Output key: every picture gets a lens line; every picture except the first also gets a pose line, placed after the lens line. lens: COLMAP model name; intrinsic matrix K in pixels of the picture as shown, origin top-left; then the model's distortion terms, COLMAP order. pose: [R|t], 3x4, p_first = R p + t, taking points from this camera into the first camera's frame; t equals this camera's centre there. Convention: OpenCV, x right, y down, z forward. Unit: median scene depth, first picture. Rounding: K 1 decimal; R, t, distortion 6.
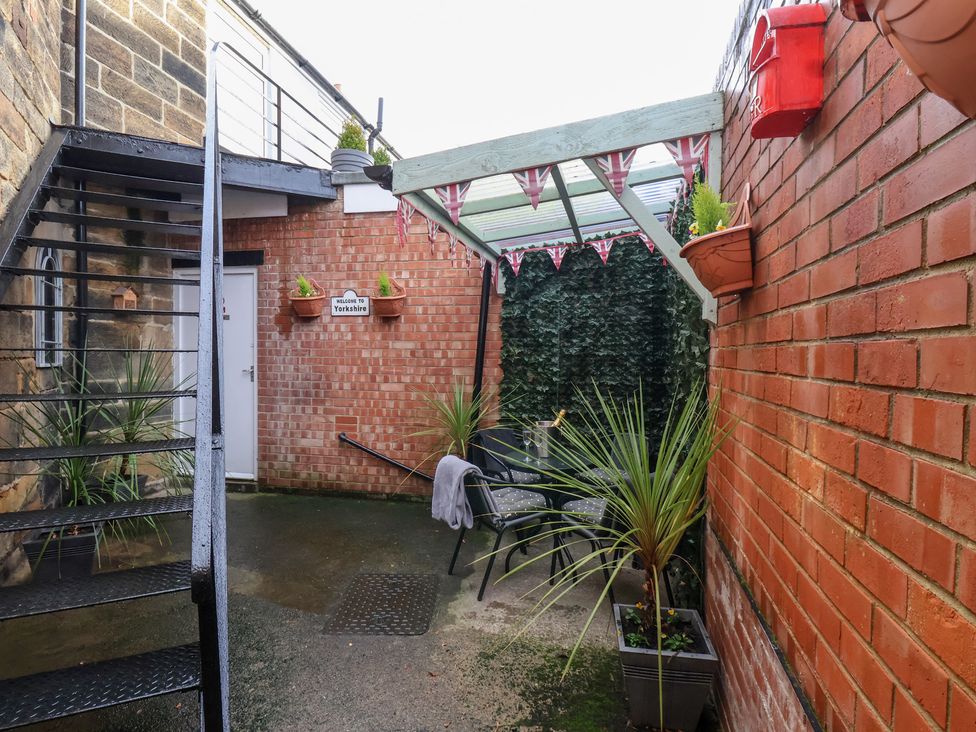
lens RADIAL K [[517.0, 0, 491.5], [0, 517.0, 367.2], [0, 0, 1]] dist [0.007744, -0.016405]
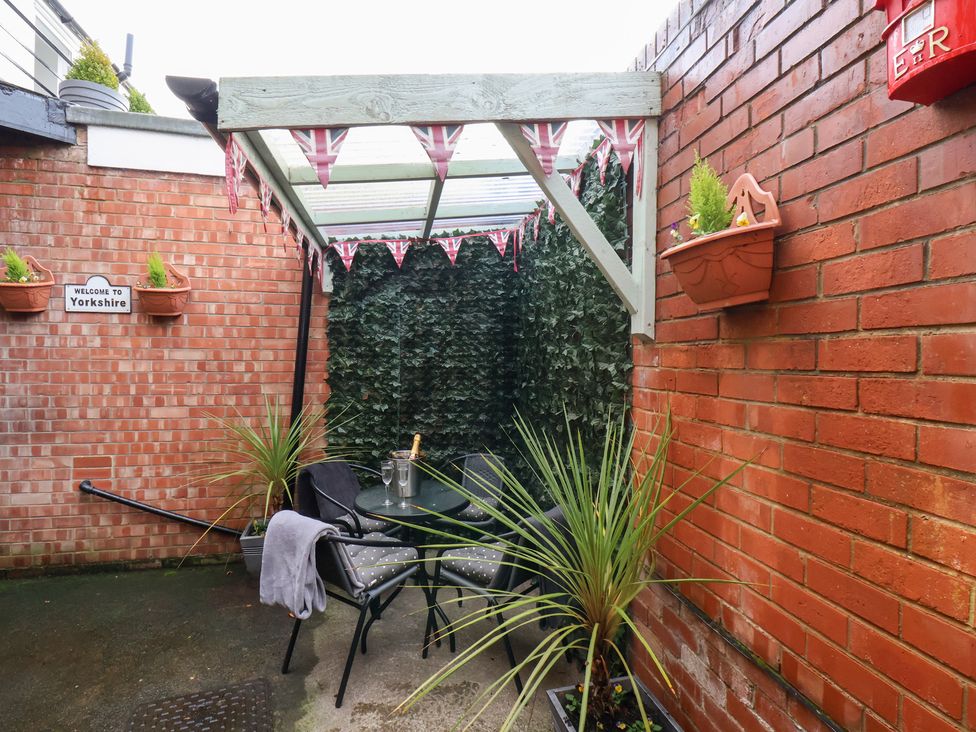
lens RADIAL K [[517.0, 0, 491.5], [0, 517.0, 367.2], [0, 0, 1]] dist [0.007744, -0.016405]
pose [[0.911412, -0.007546, 0.411425, -0.082423], [0.010657, 0.999929, -0.005267, -0.017559], [-0.411357, 0.009185, 0.911428, 0.156775]]
